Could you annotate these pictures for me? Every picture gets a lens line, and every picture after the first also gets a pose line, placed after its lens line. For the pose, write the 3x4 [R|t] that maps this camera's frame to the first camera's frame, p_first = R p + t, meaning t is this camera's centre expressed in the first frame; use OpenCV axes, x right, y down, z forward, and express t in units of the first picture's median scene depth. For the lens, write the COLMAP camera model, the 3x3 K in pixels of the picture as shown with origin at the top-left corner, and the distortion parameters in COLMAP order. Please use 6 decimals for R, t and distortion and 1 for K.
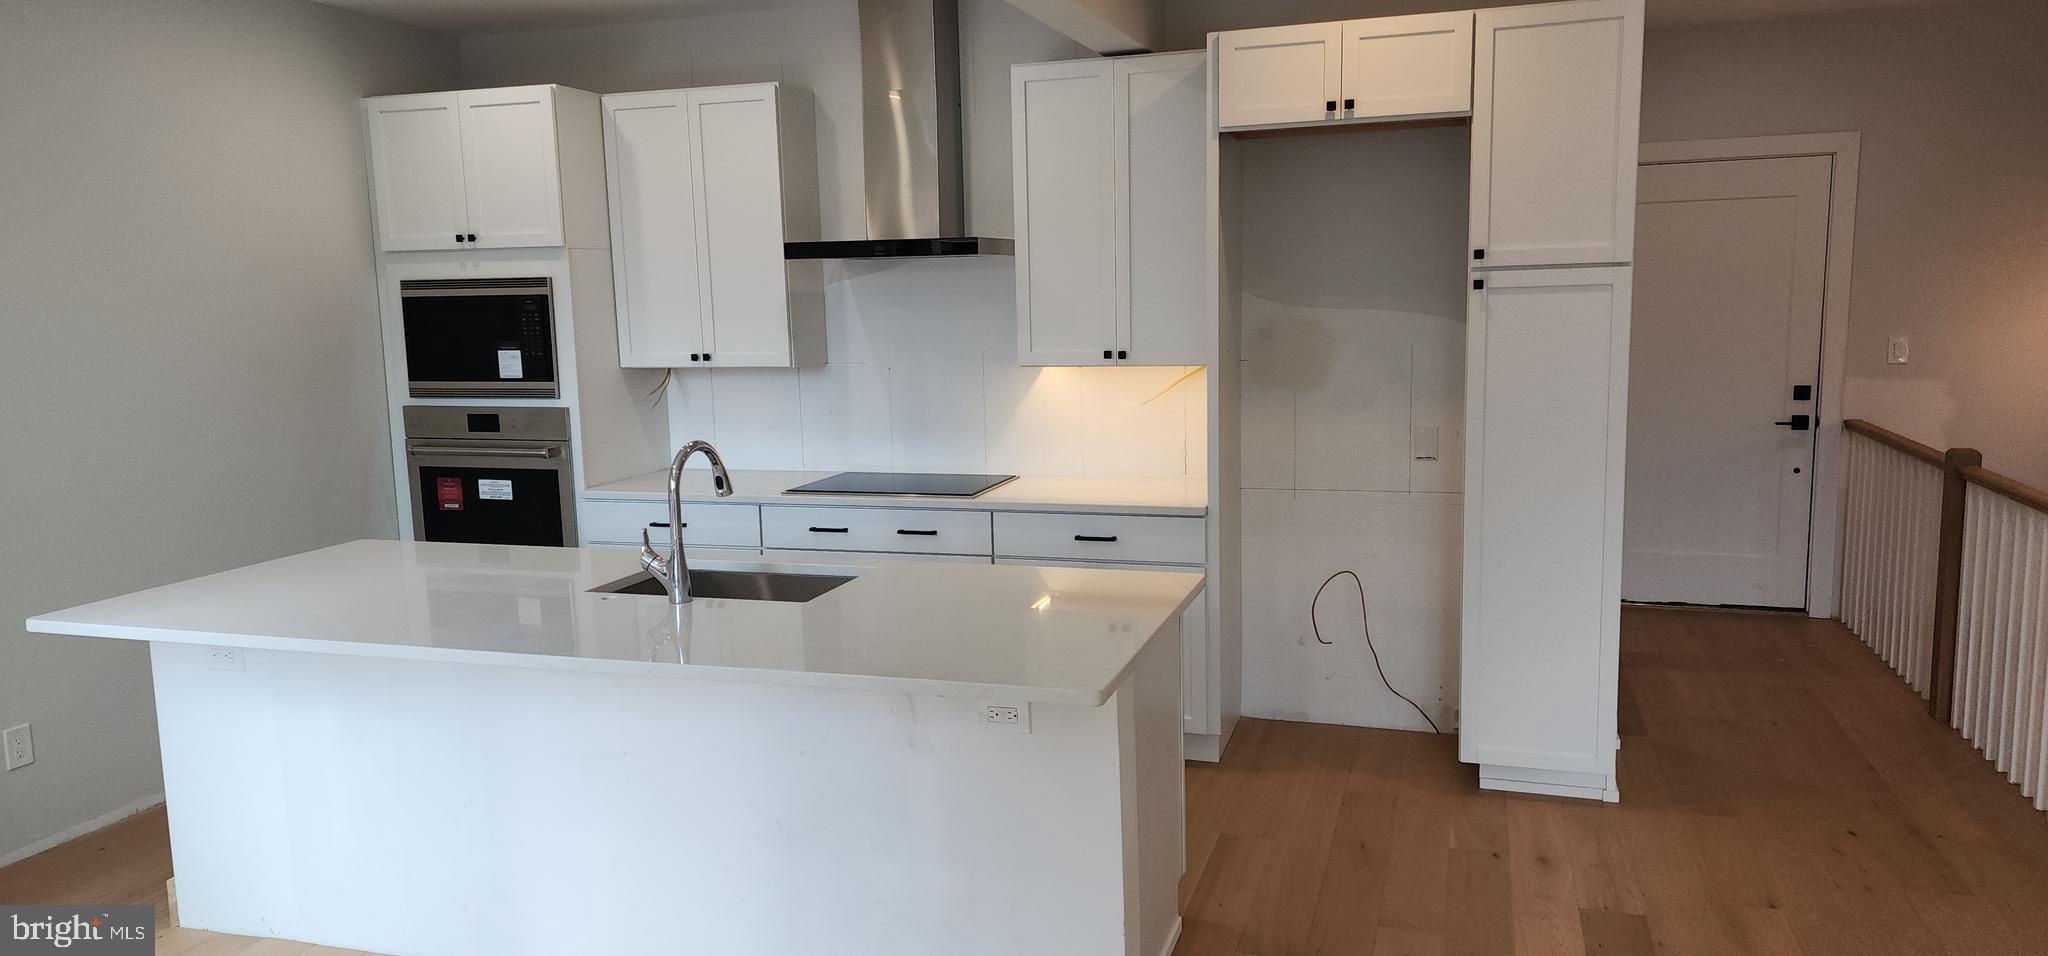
lens RADIAL K [[1369.5, 0, 1021.6], [0, 1369.5, 483.9], [0, 0, 1]] dist [0.065551, -0.041264]
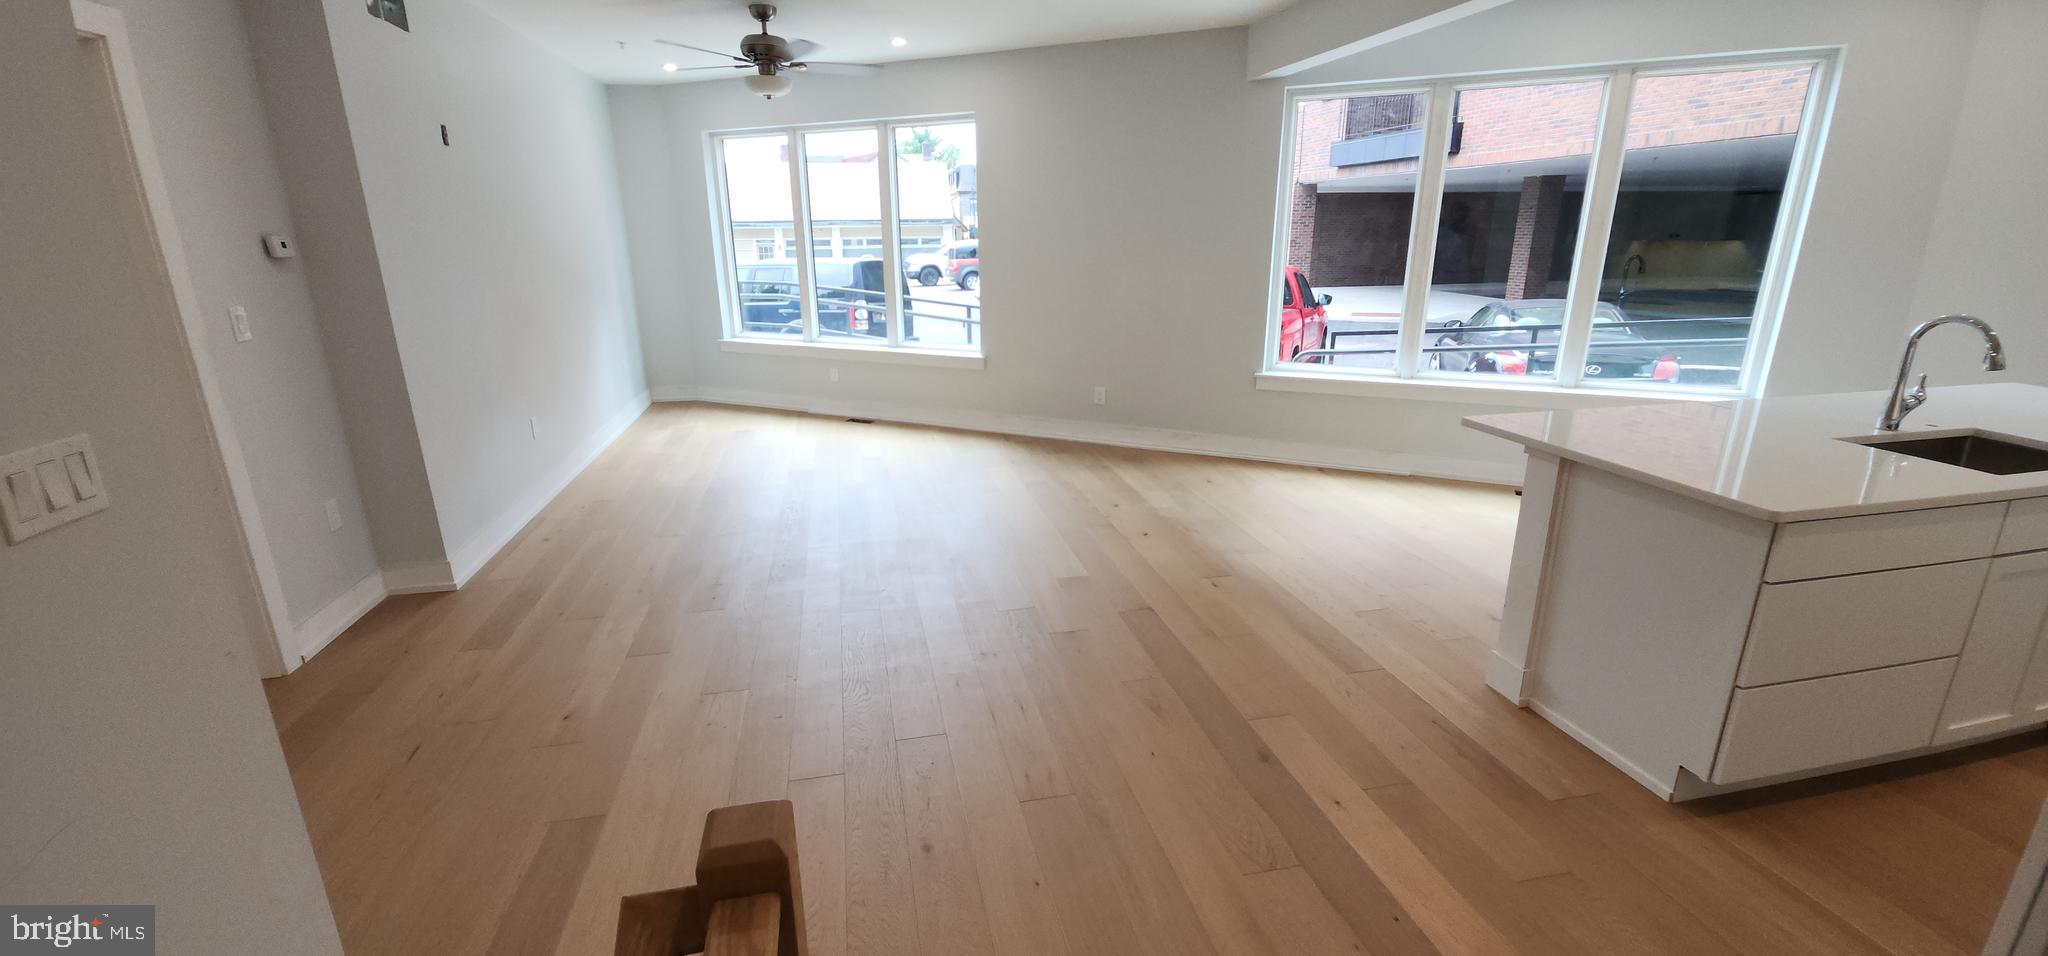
lens RADIAL K [[835.8, 0, 1020.8], [0, 835.8, 476.0], [0, 0, 1]] dist [0.004818, -0.005132]
pose [[-0.864443, 0.175109, -0.471249, 0.590814], [-0.039984, 0.910461, 0.411658, -0.118128], [0.501139, 0.374697, -0.780040, 0.830366]]
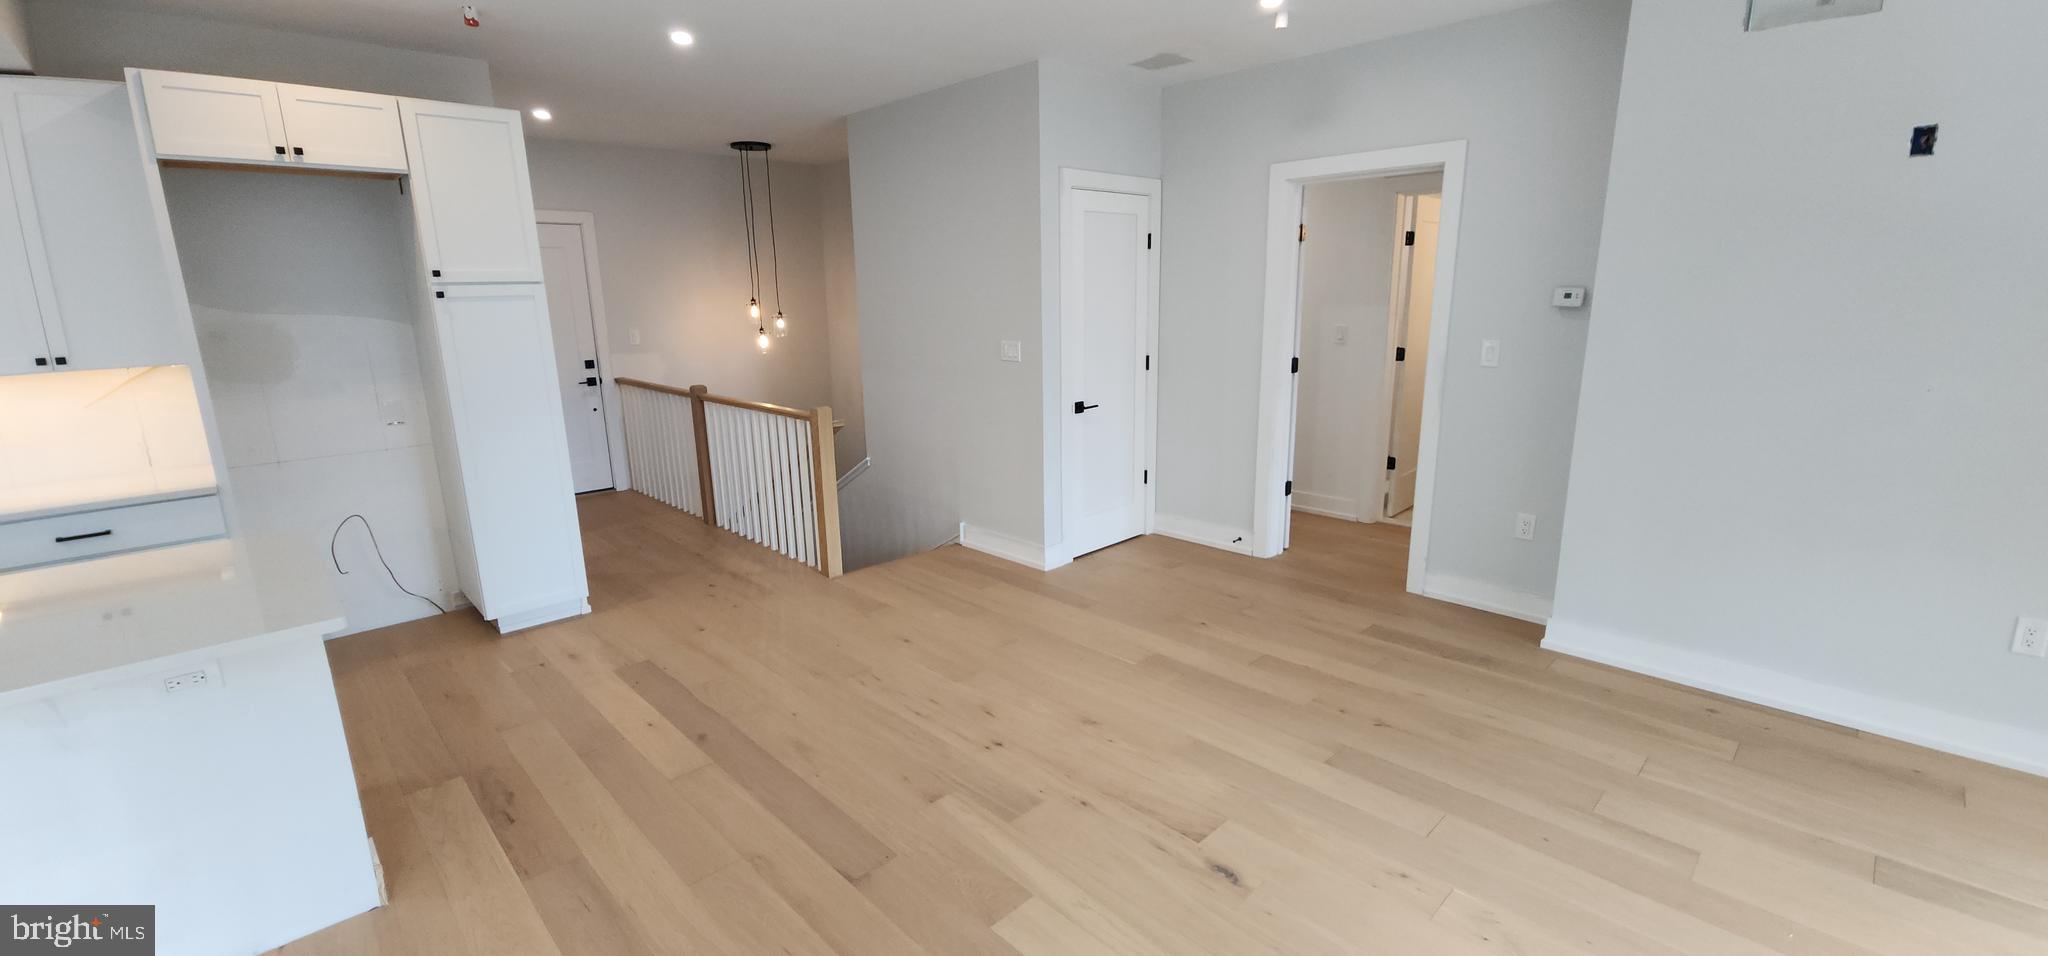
lens RADIAL K [[835.8, 0, 1018.7], [0, 835.8, 479.1], [0, 0, 1]] dist [0.004818, -0.005132]
pose [[0.470832, -0.181842, 0.863279, -0.143899], [0.130171, 0.982136, 0.135882, 0.003141], [-0.872567, 0.048396, 0.486092, 0.049879]]
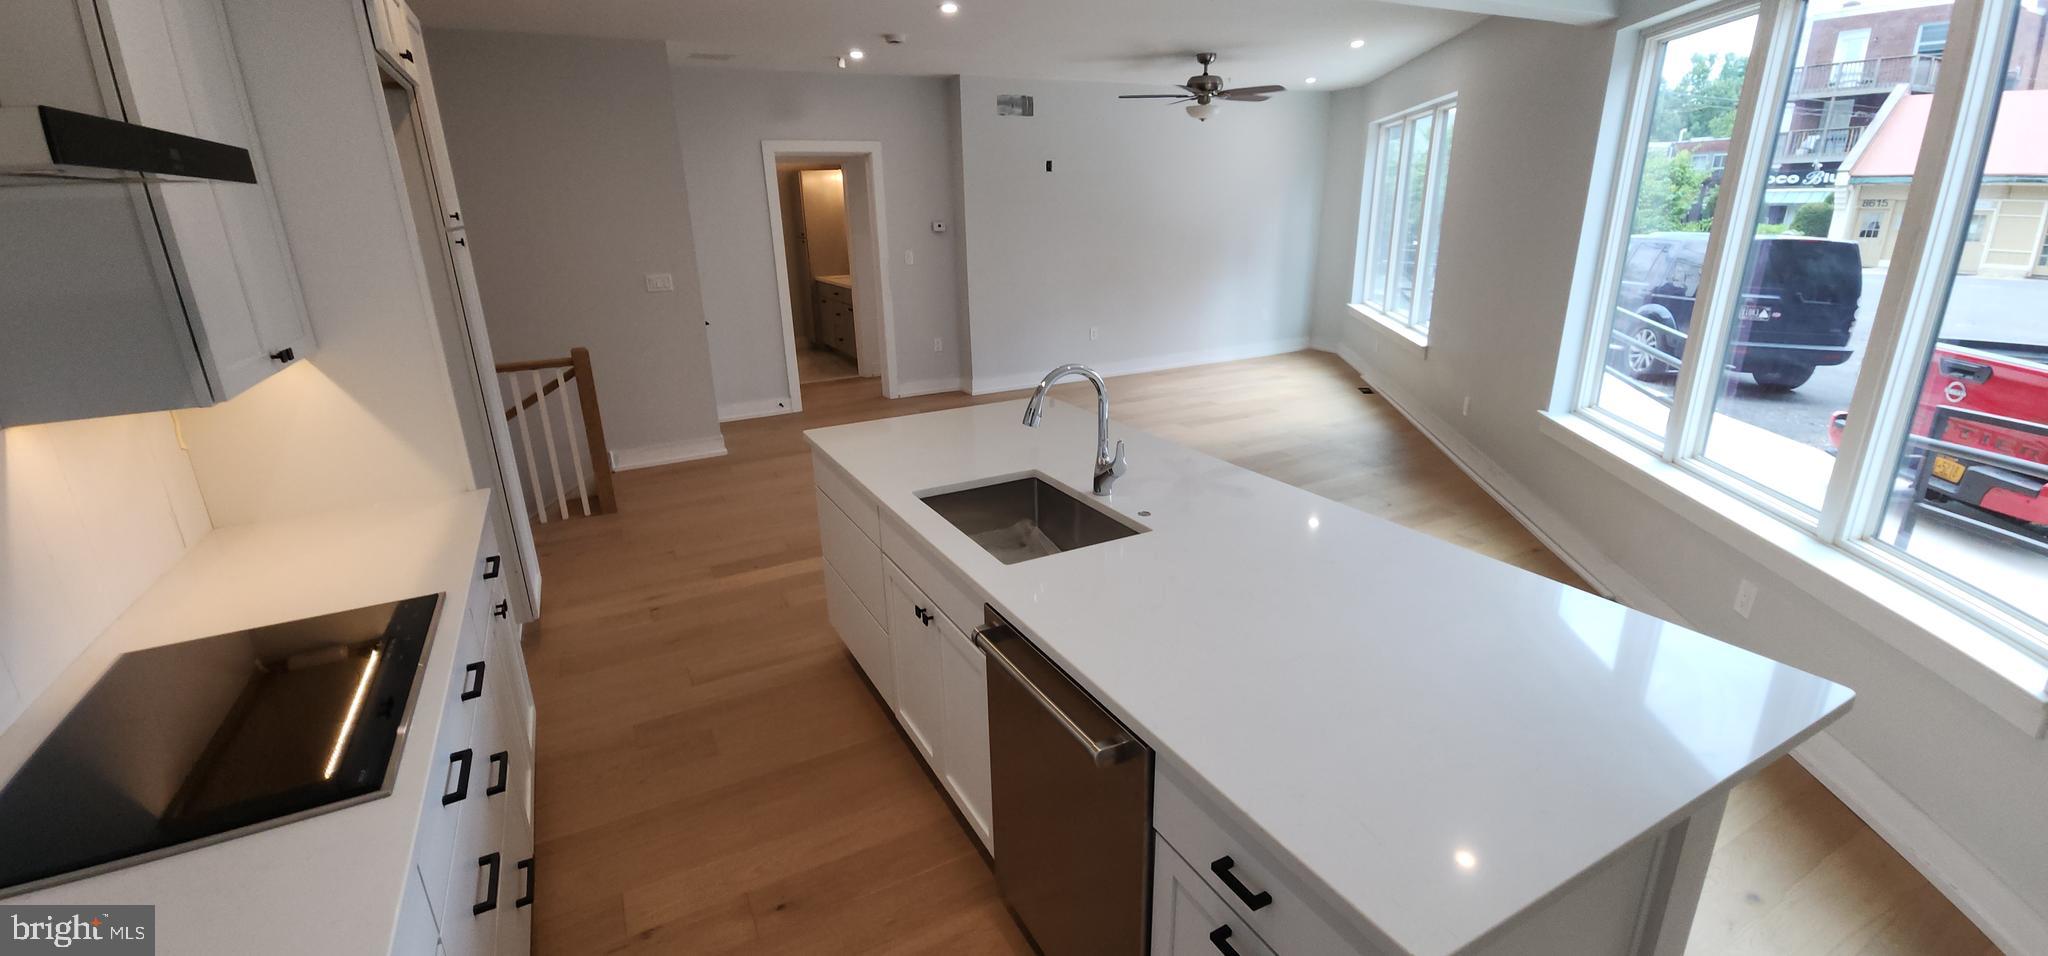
lens RADIAL K [[835.8, 0, 1022.1], [0, 835.8, 479.3], [0, 0, 1]] dist [0.004818, -0.005132]
pose [[-0.721511, -0.176135, 0.669625, -0.456767], [0.139097, 0.910517, 0.389372, -0.143612], [-0.678287, 0.374079, -0.632448, 1.009421]]
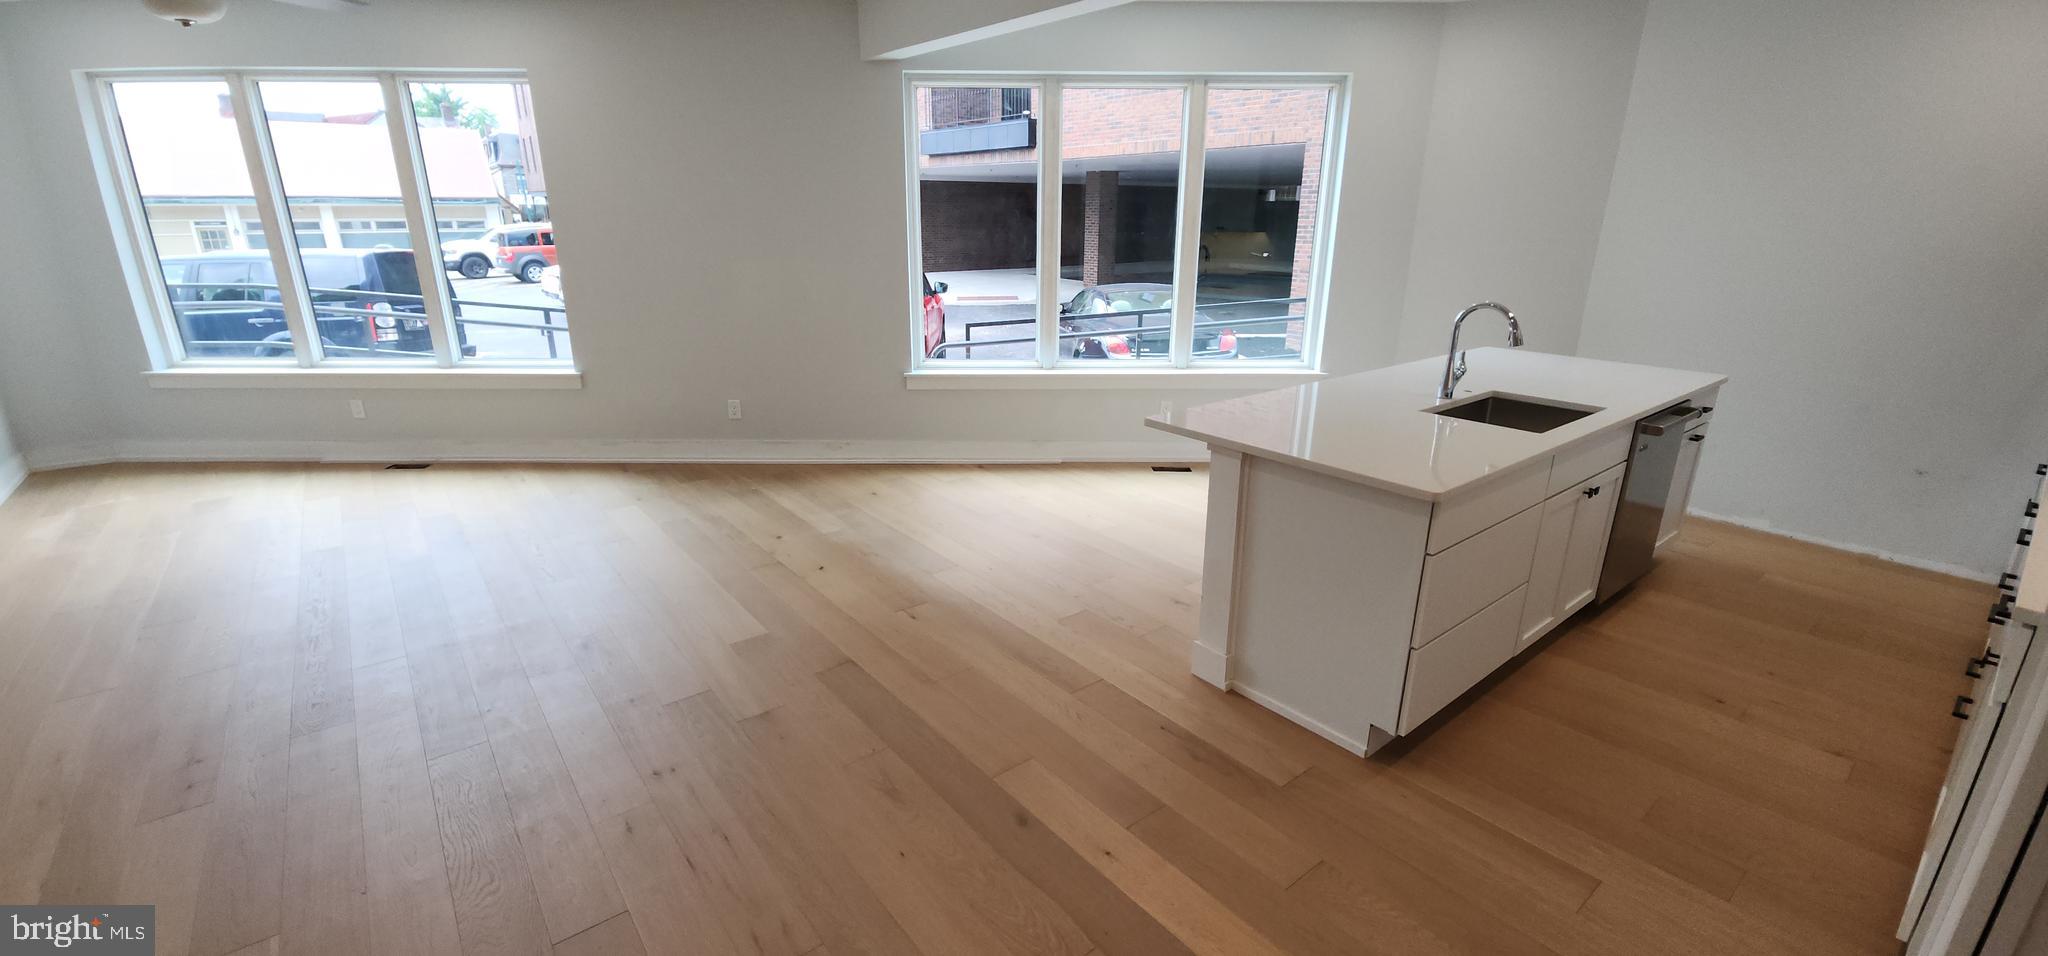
lens RADIAL K [[835.8, 0, 1022.5], [0, 835.8, 478.2], [0, 0, 1]] dist [0.004818, -0.005132]
pose [[-0.550870, 0.276640, -0.787409, 0.561462], [-0.108467, 0.911734, 0.396202, -0.111432], [0.827513, 0.303664, -0.472240, 0.730303]]
